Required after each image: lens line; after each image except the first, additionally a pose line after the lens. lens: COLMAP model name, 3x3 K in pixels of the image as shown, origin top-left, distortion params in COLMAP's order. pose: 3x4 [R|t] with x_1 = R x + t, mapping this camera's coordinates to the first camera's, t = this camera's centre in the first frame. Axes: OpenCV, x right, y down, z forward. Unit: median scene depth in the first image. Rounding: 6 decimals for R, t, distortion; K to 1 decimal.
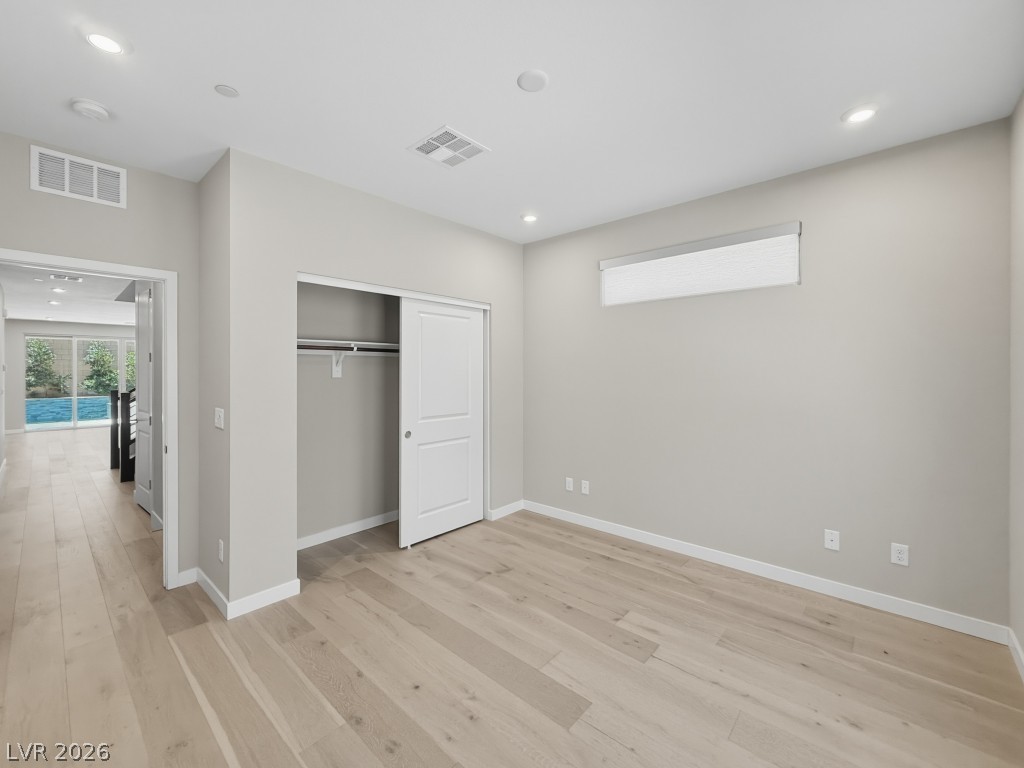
lens RADIAL K [[421.1, 0, 505.9], [0, 421.1, 369.4], [0, 0, 1]] dist [-0.000151, 0.000156]
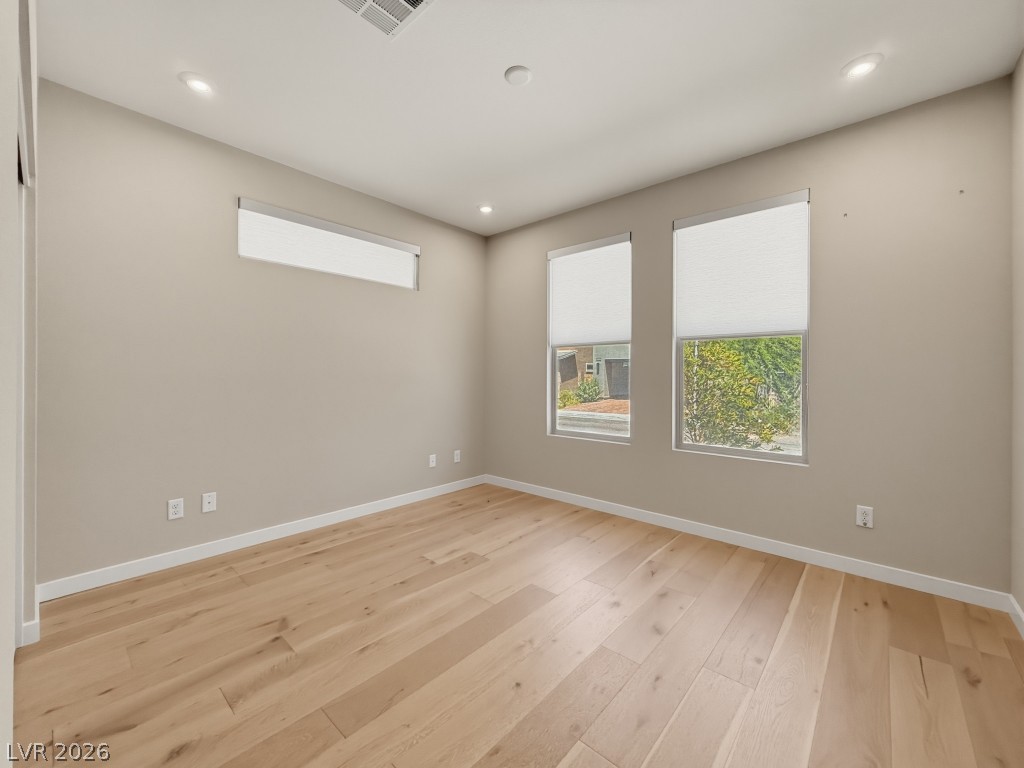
lens RADIAL K [[428.0, 0, 494.3], [0, 428.0, 375.6], [0, 0, 1]] dist [-0.000496, -0.000045]
pose [[-0.001307, 0.006111, 0.999980, -0.738901], [-0.008525, 0.999945, -0.006122, 0.091583], [-0.999963, -0.008533, -0.001255, 0.719827]]
